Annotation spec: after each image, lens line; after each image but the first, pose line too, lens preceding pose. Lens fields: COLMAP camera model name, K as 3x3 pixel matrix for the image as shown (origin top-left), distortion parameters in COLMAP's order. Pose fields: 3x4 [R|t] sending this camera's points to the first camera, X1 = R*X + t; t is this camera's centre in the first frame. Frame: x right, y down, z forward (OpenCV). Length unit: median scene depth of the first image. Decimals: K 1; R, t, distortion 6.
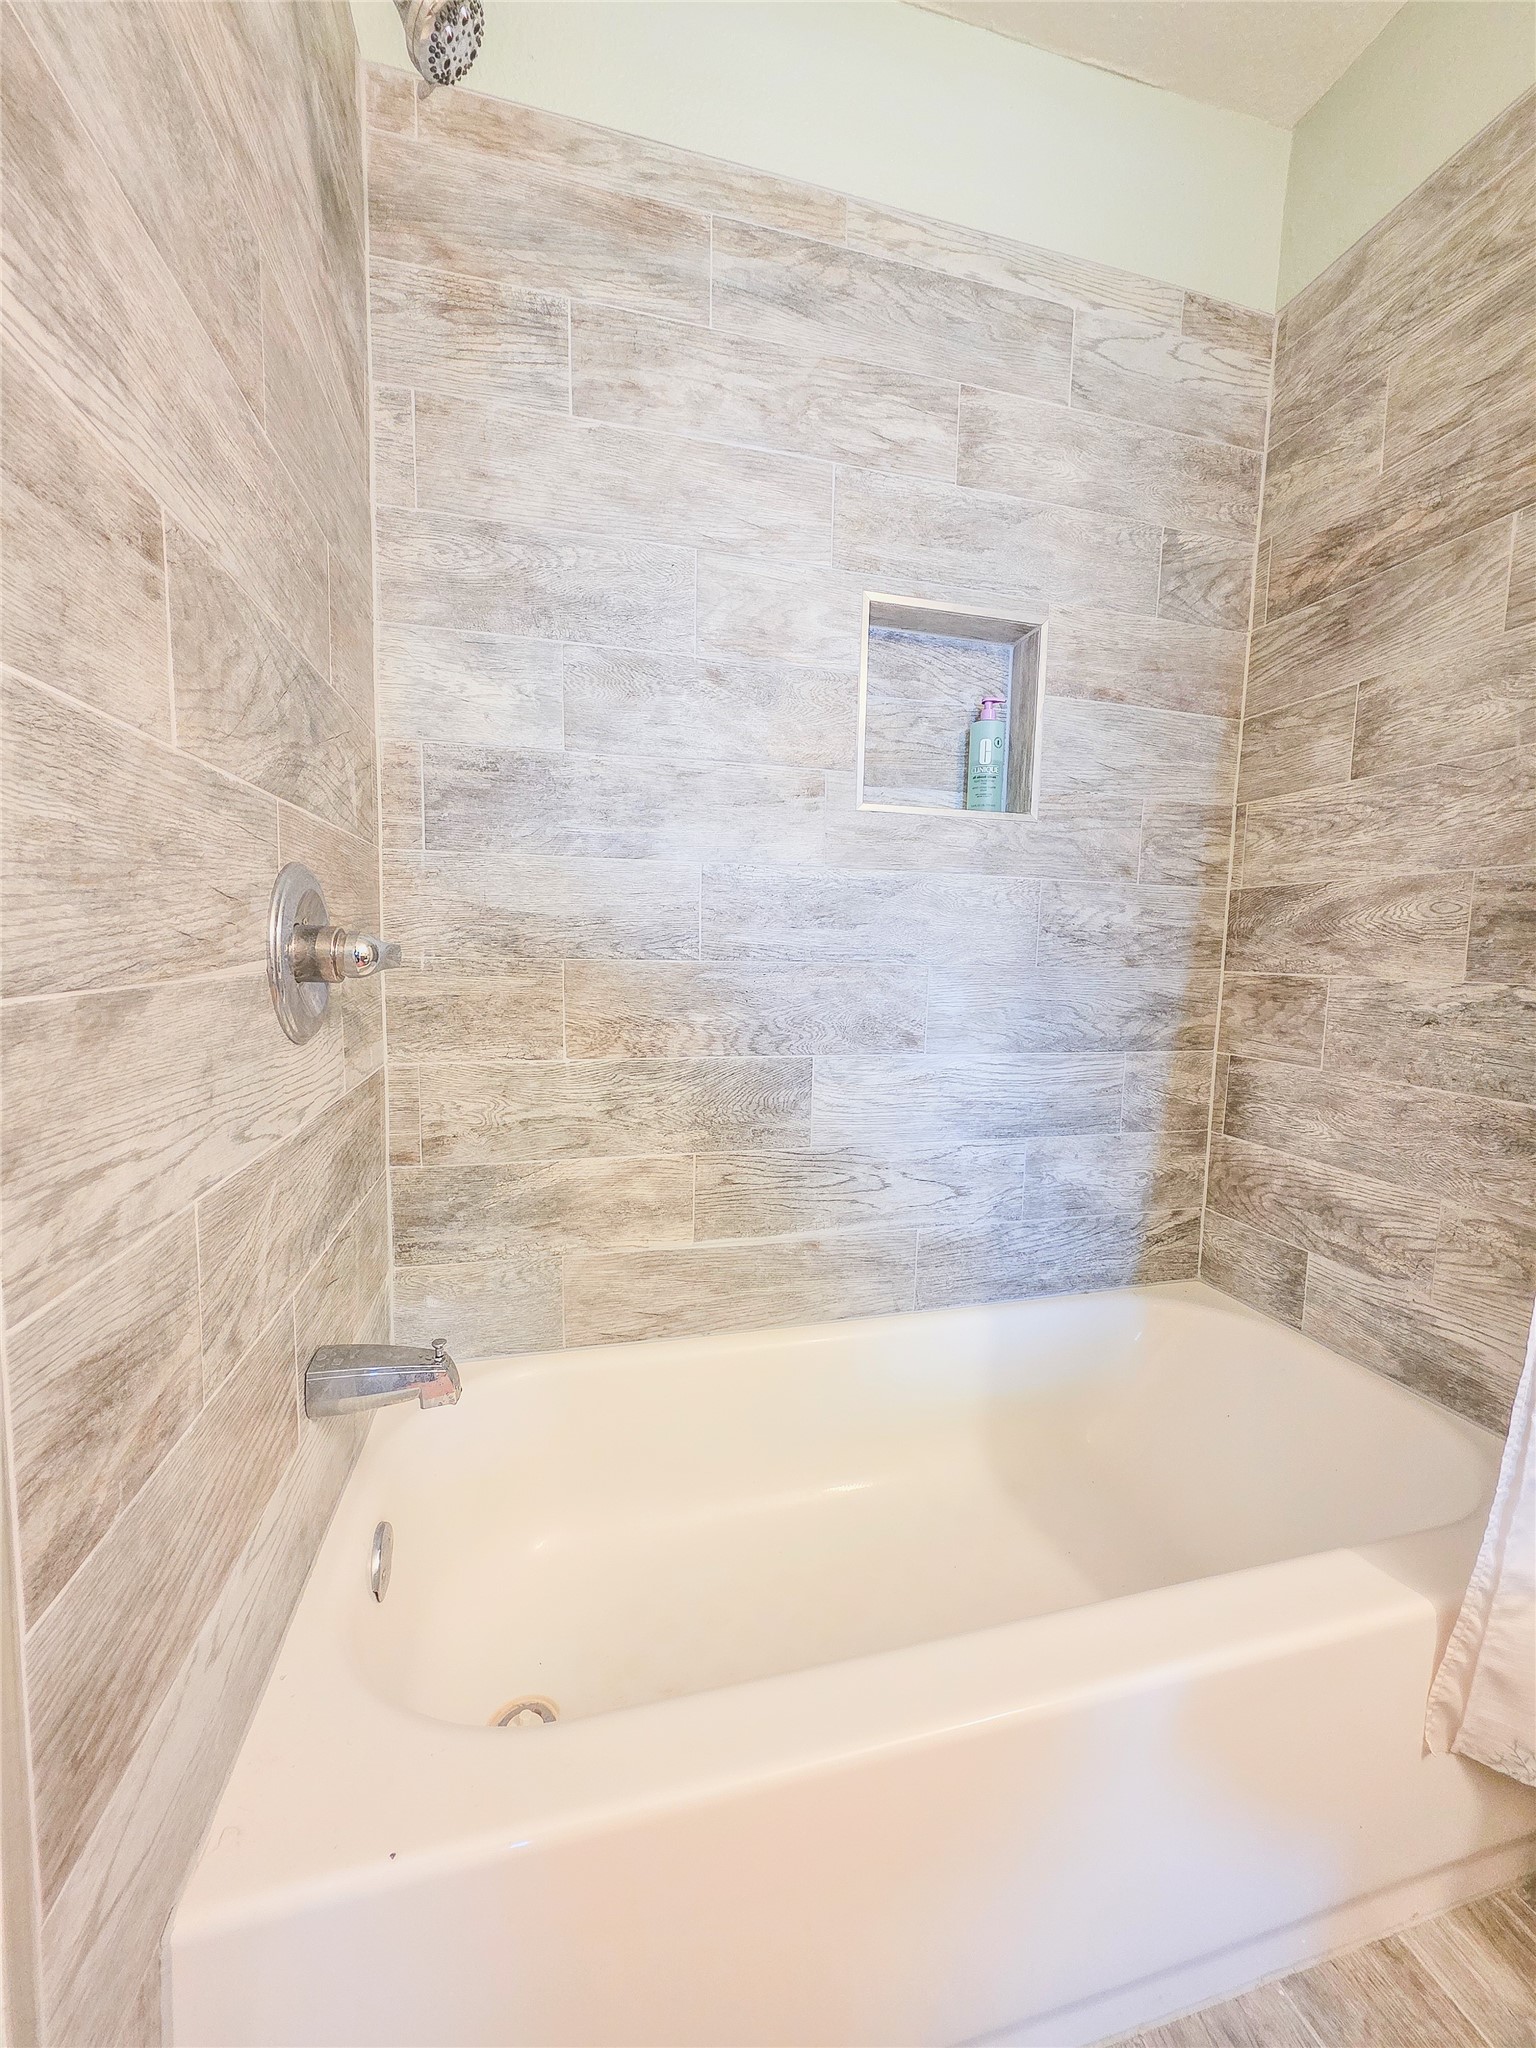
lens RADIAL K [[815.9, 0, 774.8], [0, 815.9, 1027.5], [0, 0, 1]] dist [0.004944, -0.000850]
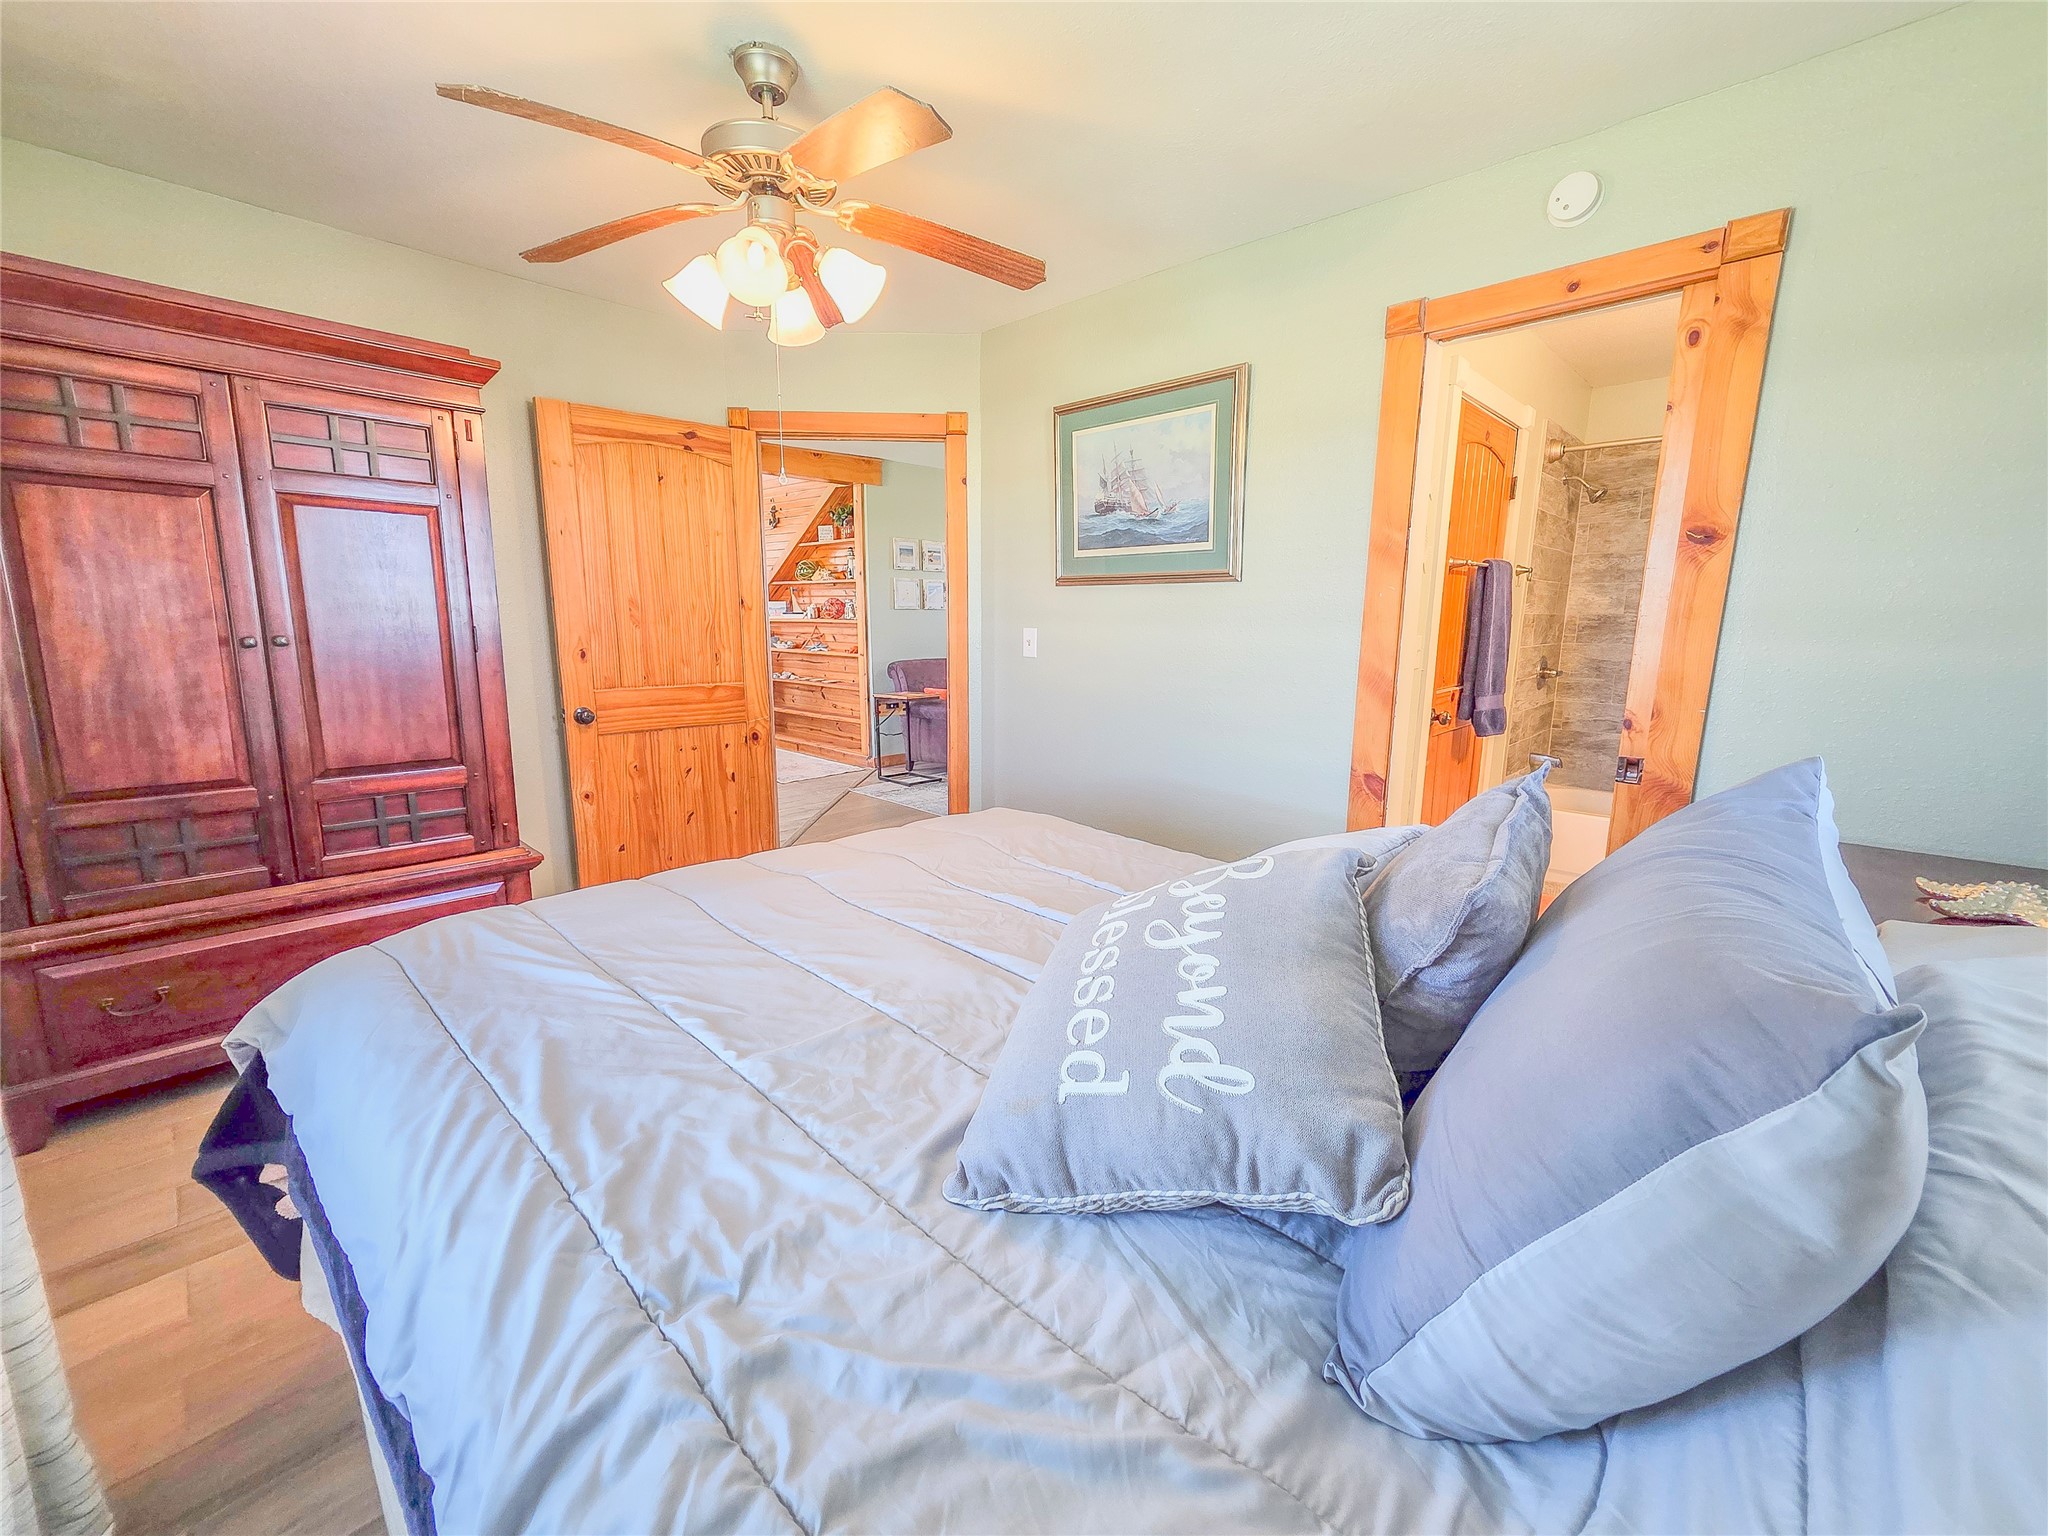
lens RADIAL K [[815.9, 0, 1033.2], [0, 815.9, 760.4], [0, 0, 1]] dist [0.004944, -0.000850]
pose [[0.530111, 0.127154, -0.838340, 1.486297], [-0.083605, 0.991713, 0.097550, 0.155698], [0.843797, 0.018377, 0.536348, -3.139212]]
